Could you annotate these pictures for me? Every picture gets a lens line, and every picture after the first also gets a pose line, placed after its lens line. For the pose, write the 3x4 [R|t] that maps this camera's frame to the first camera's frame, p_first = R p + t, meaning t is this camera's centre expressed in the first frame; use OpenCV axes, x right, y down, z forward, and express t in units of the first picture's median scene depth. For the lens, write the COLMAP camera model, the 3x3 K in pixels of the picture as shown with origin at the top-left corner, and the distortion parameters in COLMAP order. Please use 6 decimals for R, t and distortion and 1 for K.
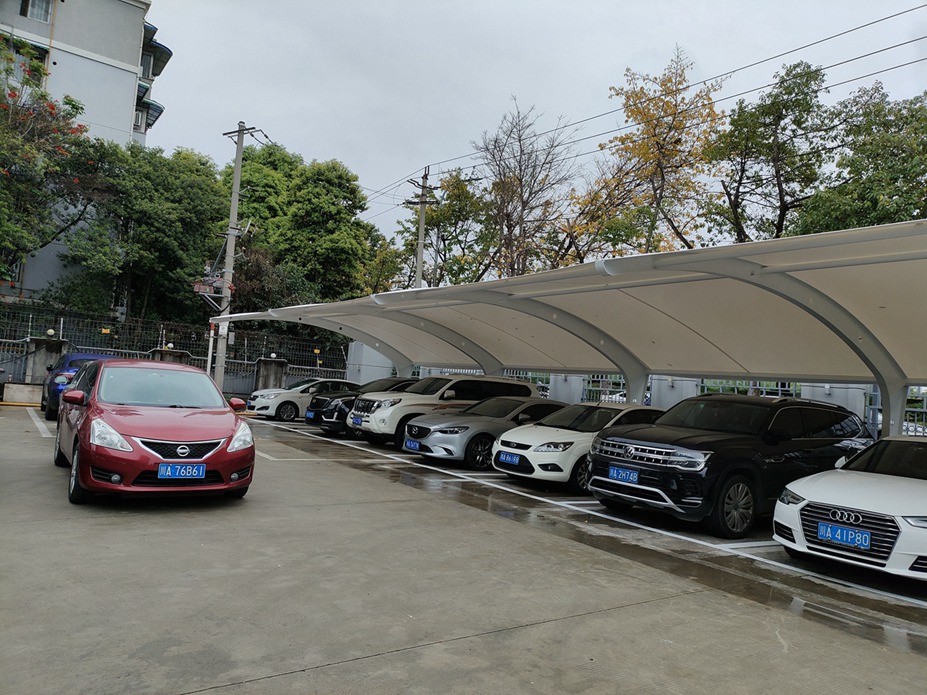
lens RADIAL K [[681.9, 0, 464.1], [0, 681.9, 345.5], [0, 0, 1]] dist [0.028084, -0.011670]
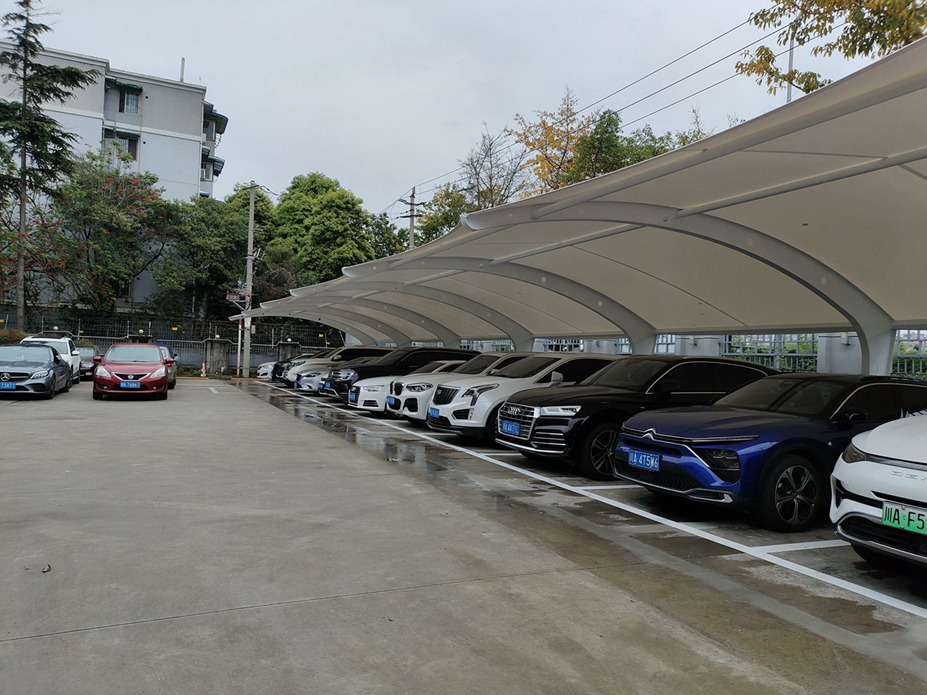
lens RADIAL K [[685.1, 0, 460.5], [0, 685.1, 344.9], [0, 0, 1]] dist [0.030993, -0.008859]
pose [[0.981771, -0.046043, -0.184404, 0.329587], [0.051288, 0.998401, 0.023771, 0.009270], [0.183015, -0.032795, 0.982563, -0.335064]]
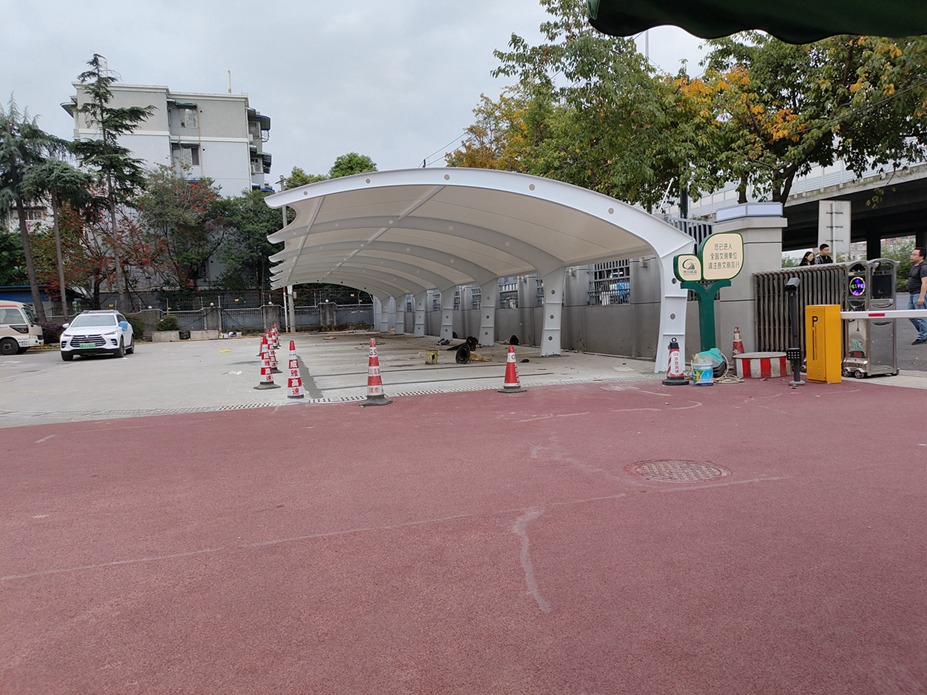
lens RADIAL K [[681.9, 0, 464.1], [0, 681.9, 345.5], [0, 0, 1]] dist [0.028084, -0.011670]
pose [[0.938371, -0.107200, -0.328586, 0.608876], [0.142953, 0.985935, 0.086585, 0.026141], [0.314682, -0.128221, 0.940497, -0.548808]]
